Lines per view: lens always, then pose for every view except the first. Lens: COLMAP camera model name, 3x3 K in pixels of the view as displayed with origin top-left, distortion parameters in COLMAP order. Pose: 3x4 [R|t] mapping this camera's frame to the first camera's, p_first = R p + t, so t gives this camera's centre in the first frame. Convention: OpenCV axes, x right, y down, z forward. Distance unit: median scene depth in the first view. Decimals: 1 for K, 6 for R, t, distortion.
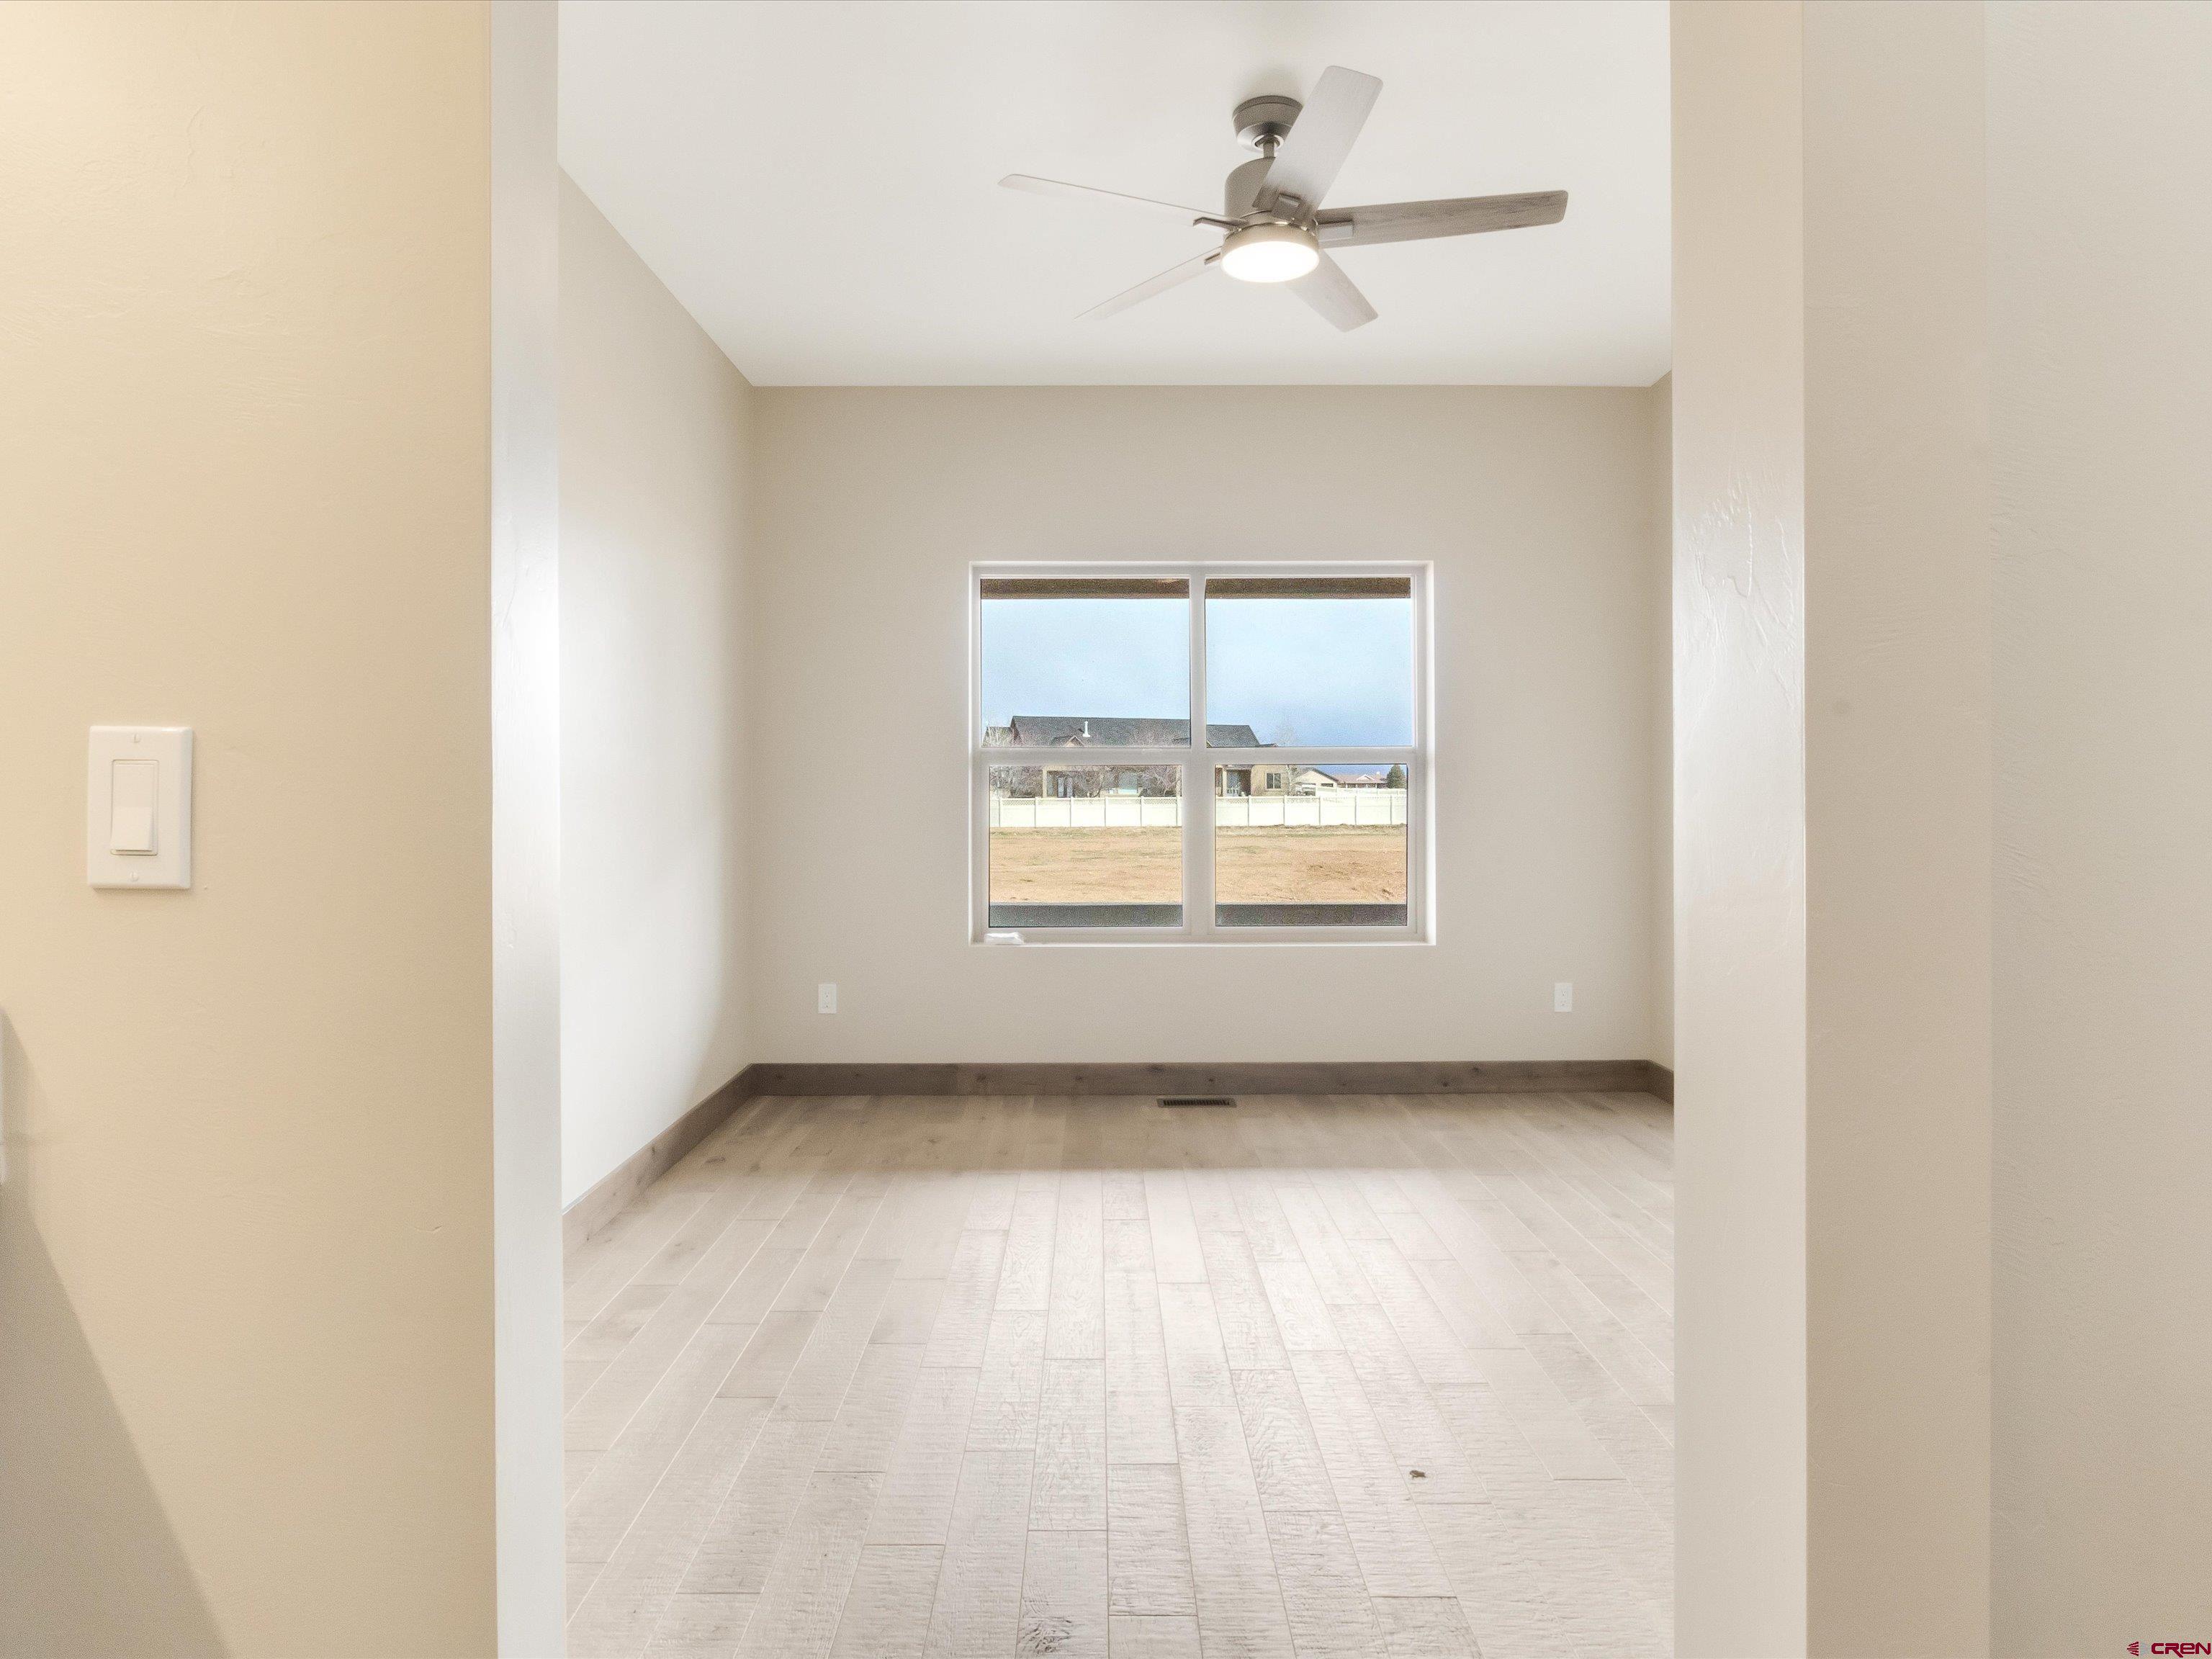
lens RADIAL K [[915.3, 0, 1059.2], [0, 915.3, 820.3], [0, 0, 1]] dist [-0.000431, 0.000049]
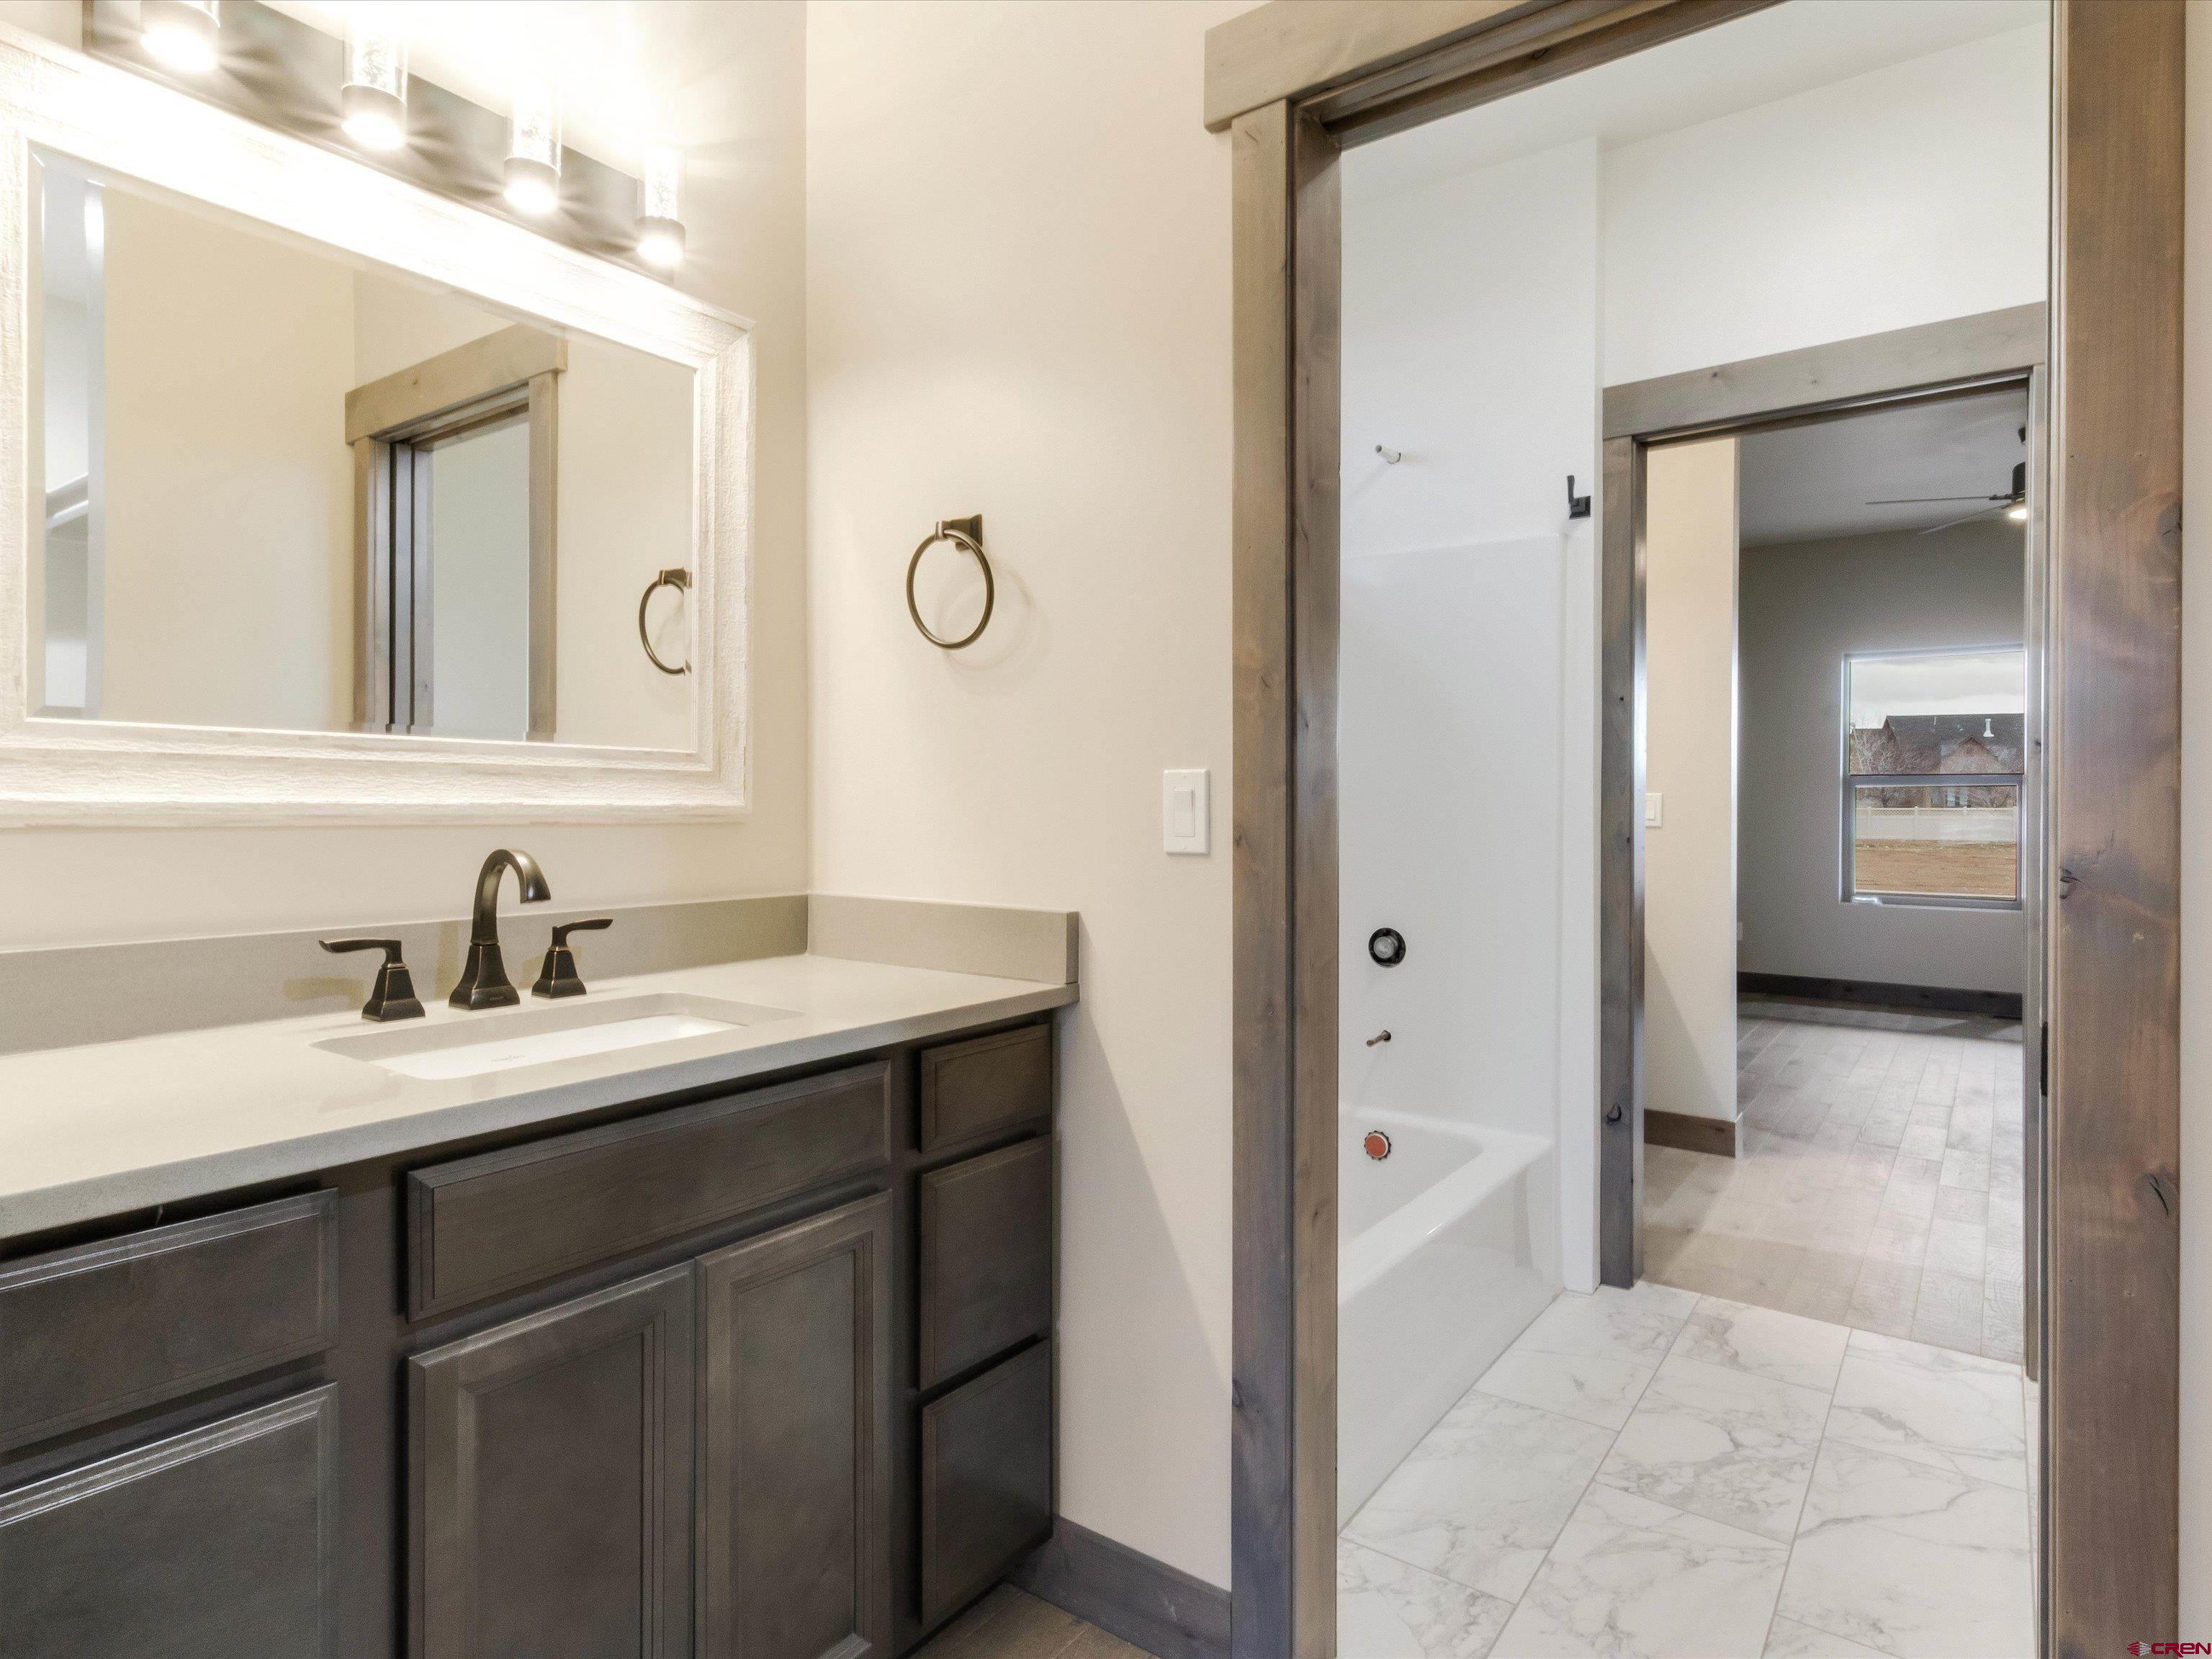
lens RADIAL K [[1212.8, 0, 1103.3], [0, 1212.8, 802.1], [0, 0, 1]] dist [0.015038, 0.001140]
pose [[0.809286, 0.007663, -0.587365, 0.037282], [-0.022343, 0.999593, -0.017744, 0.010347], [0.586990, 0.027483, 0.809128, -0.500668]]
